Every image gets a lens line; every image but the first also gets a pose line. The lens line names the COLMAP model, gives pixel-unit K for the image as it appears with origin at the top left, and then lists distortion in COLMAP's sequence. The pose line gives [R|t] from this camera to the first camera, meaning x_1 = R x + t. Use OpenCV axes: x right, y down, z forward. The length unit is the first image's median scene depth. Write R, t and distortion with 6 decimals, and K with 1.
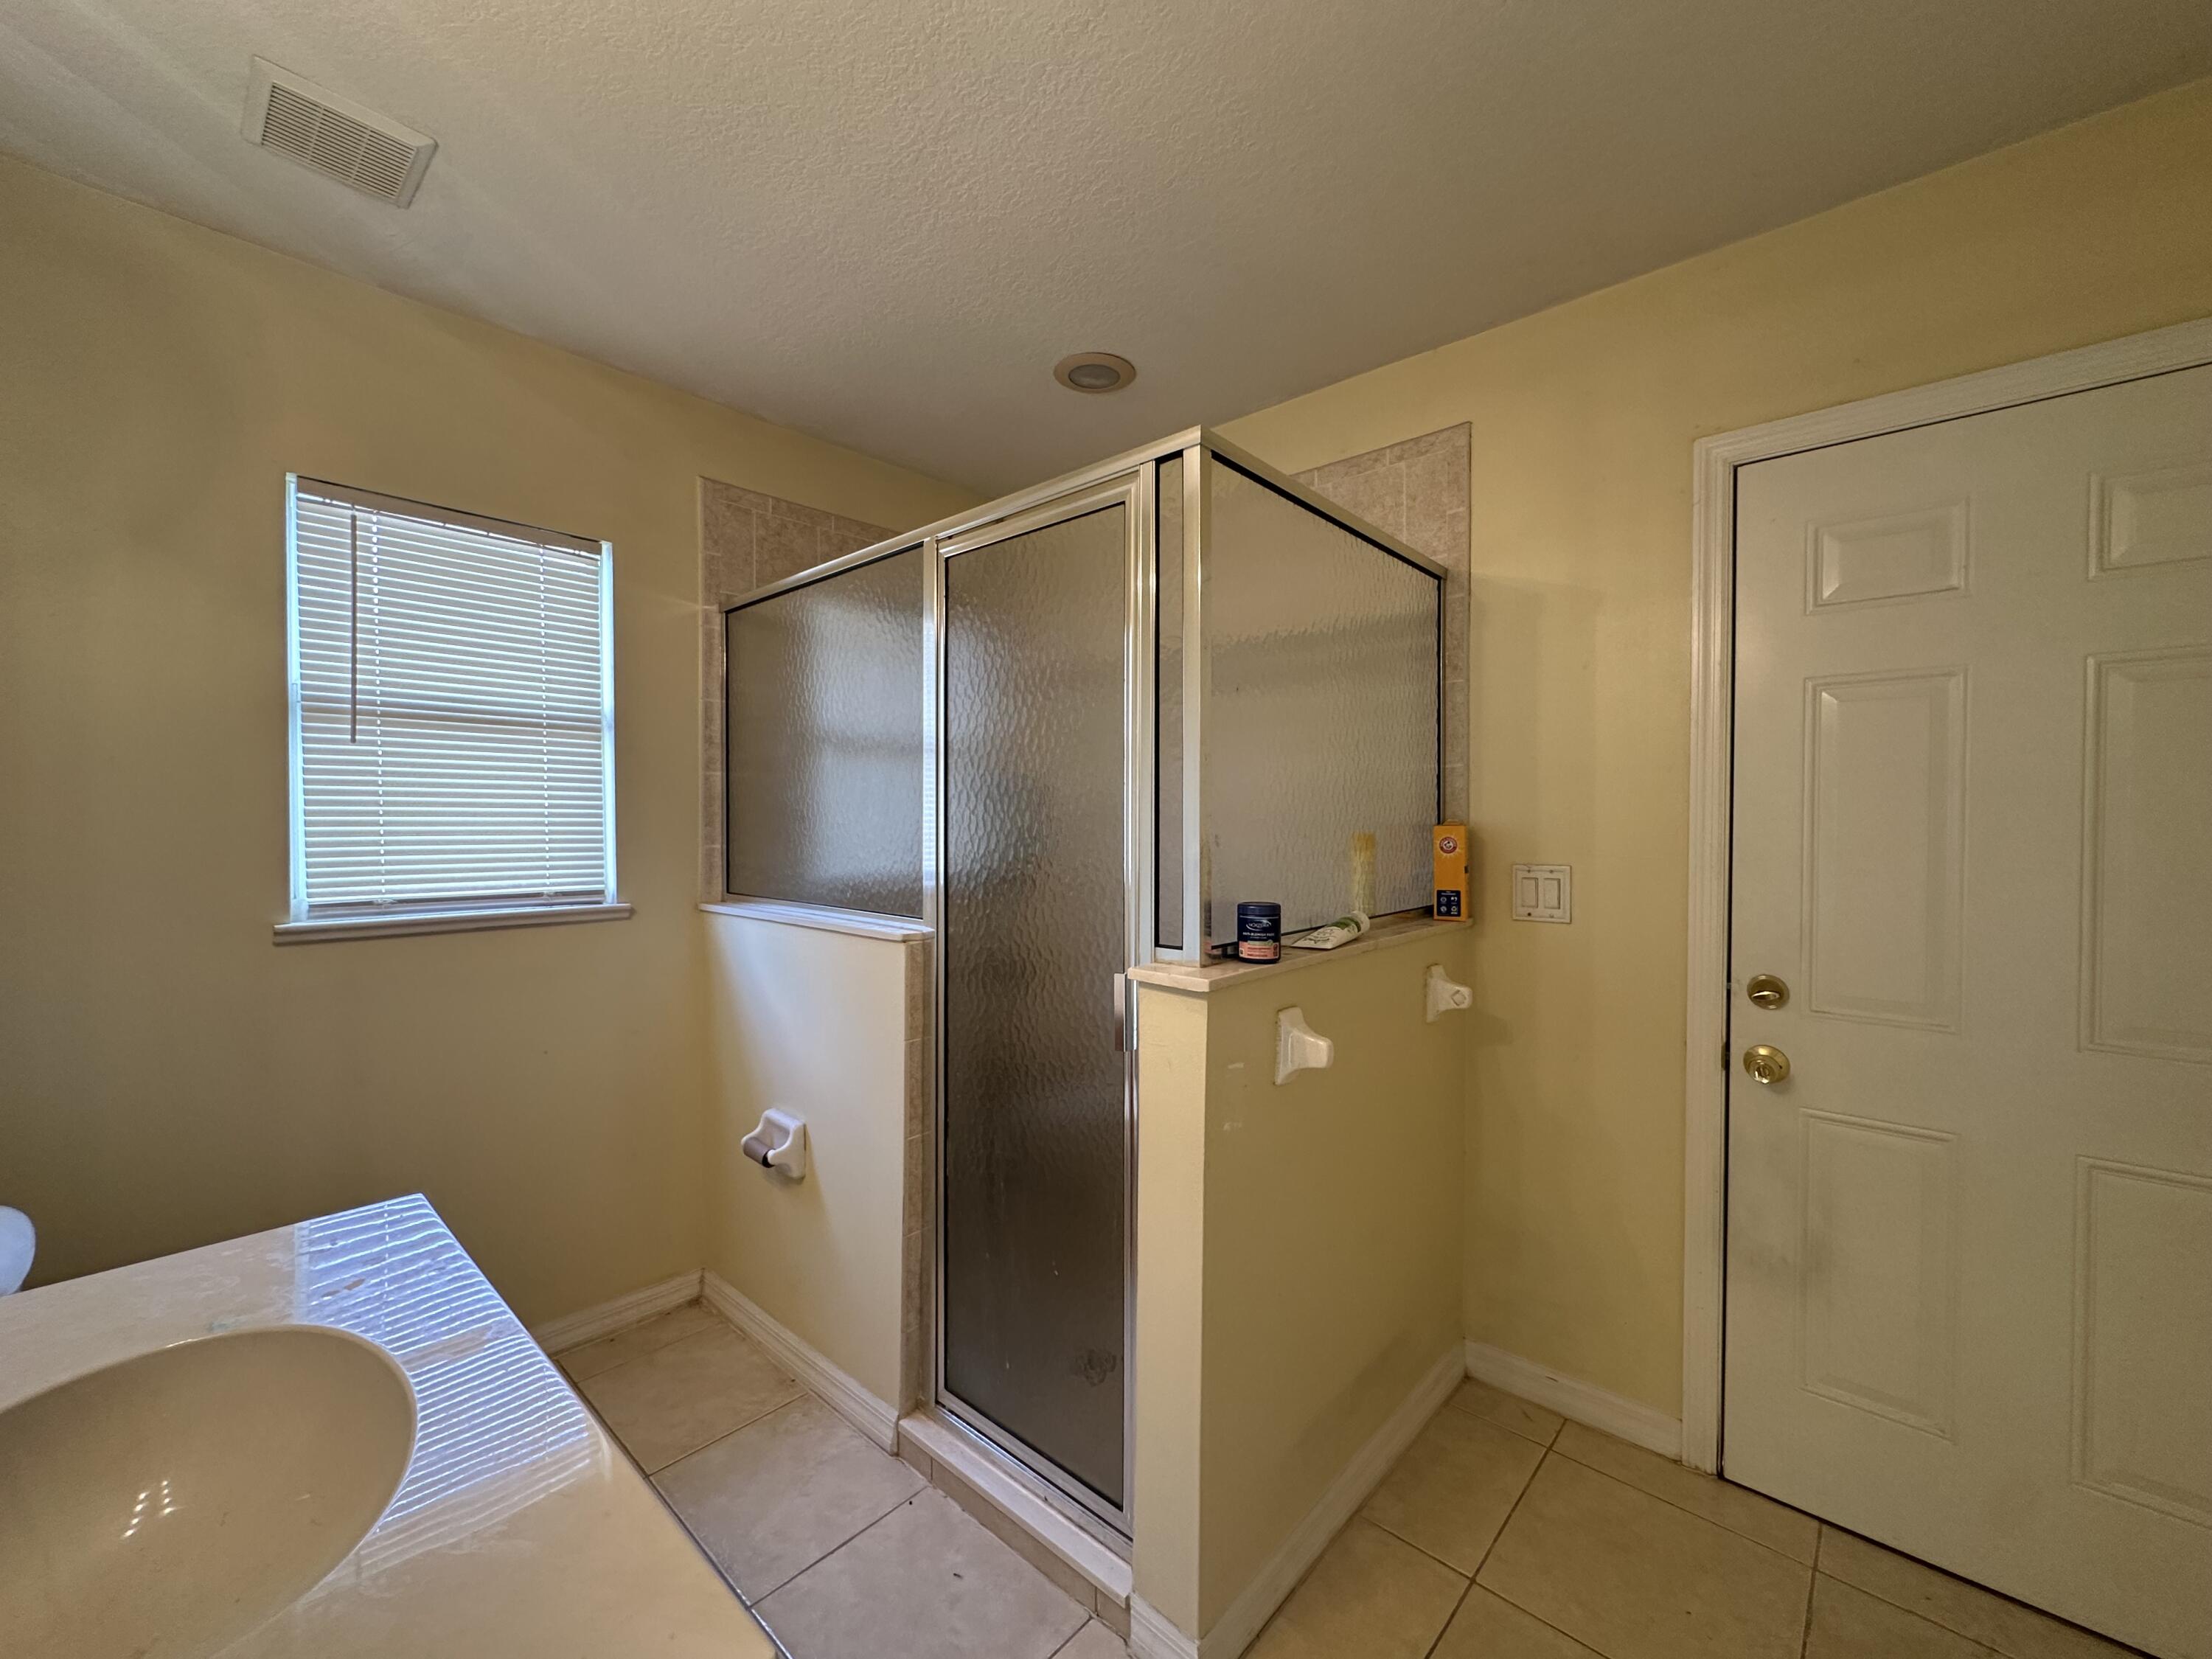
lens RADIAL K [[893.0, 0, 1102.5], [0, 893.0, 835.9], [0, 0, 1]] dist [-0.000400, 0.000647]
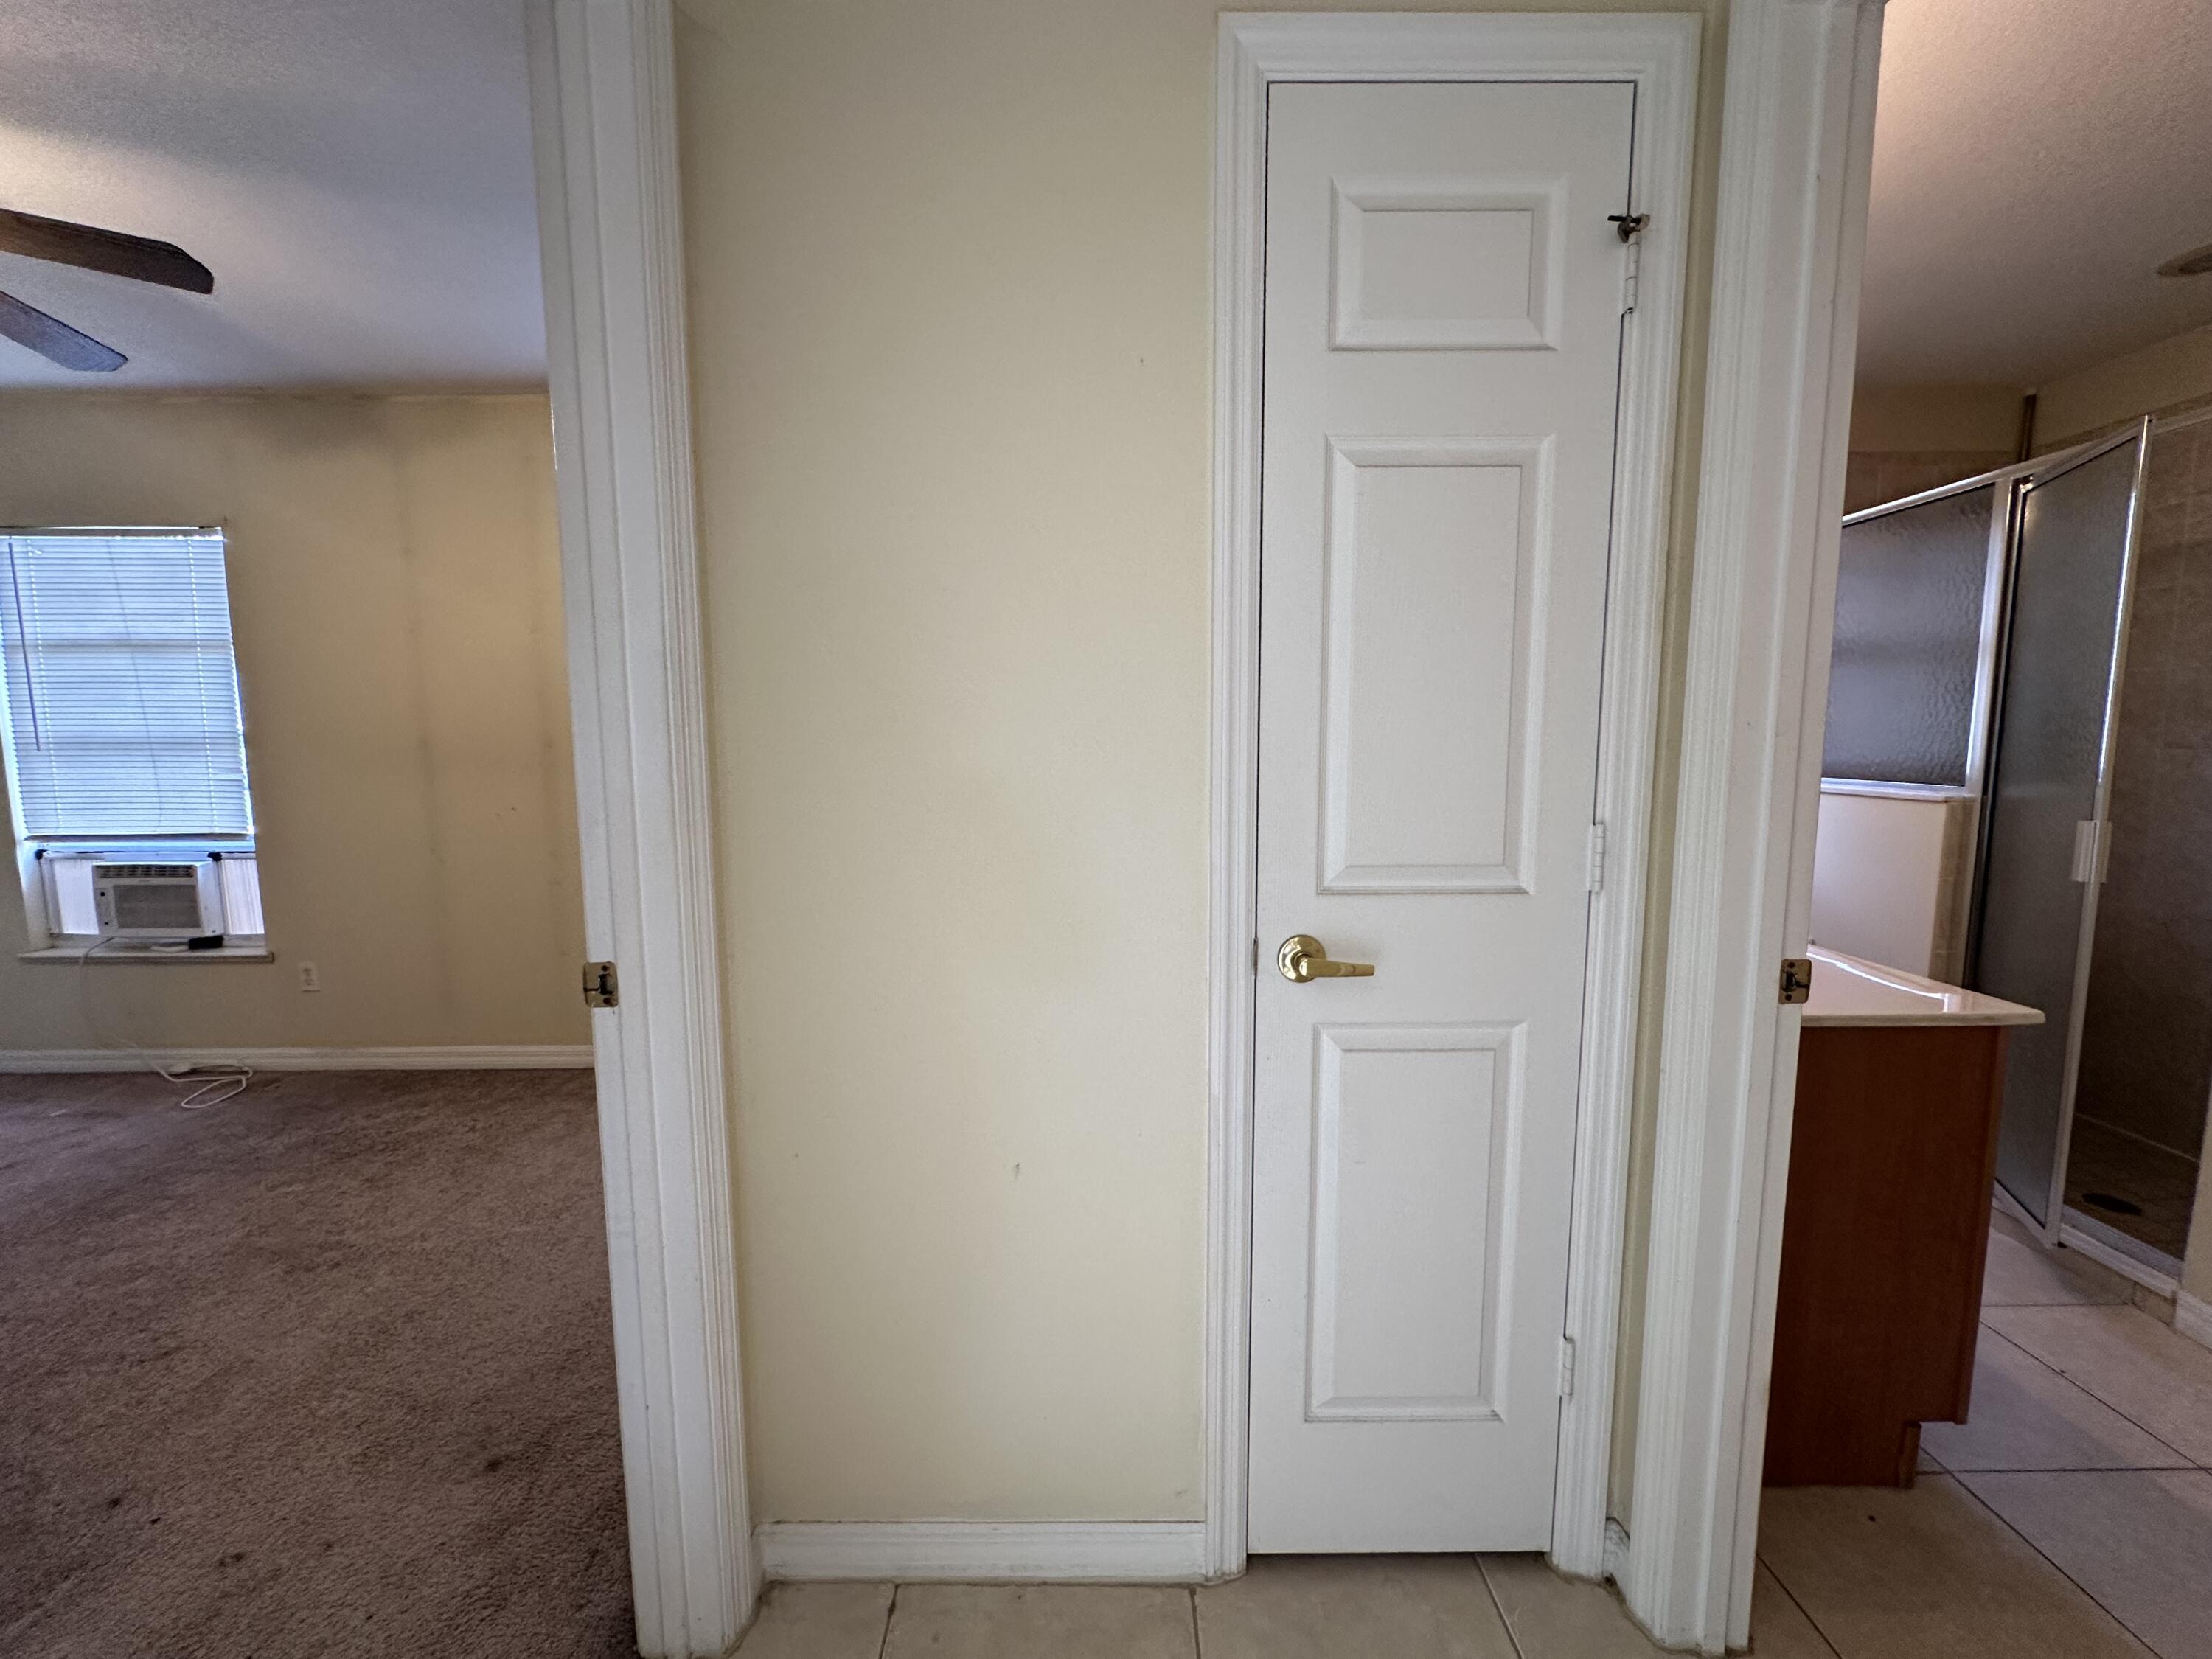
lens RADIAL K [[893.0, 0, 1114.6], [0, 893.0, 835.1], [0, 0, 1]] dist [-0.000400, 0.000647]
pose [[0.686021, 0.071684, -0.724042, -0.106367], [-0.000685, 0.995198, 0.097881, 0.038936], [0.727581, -0.066652, 0.682776, -0.771642]]
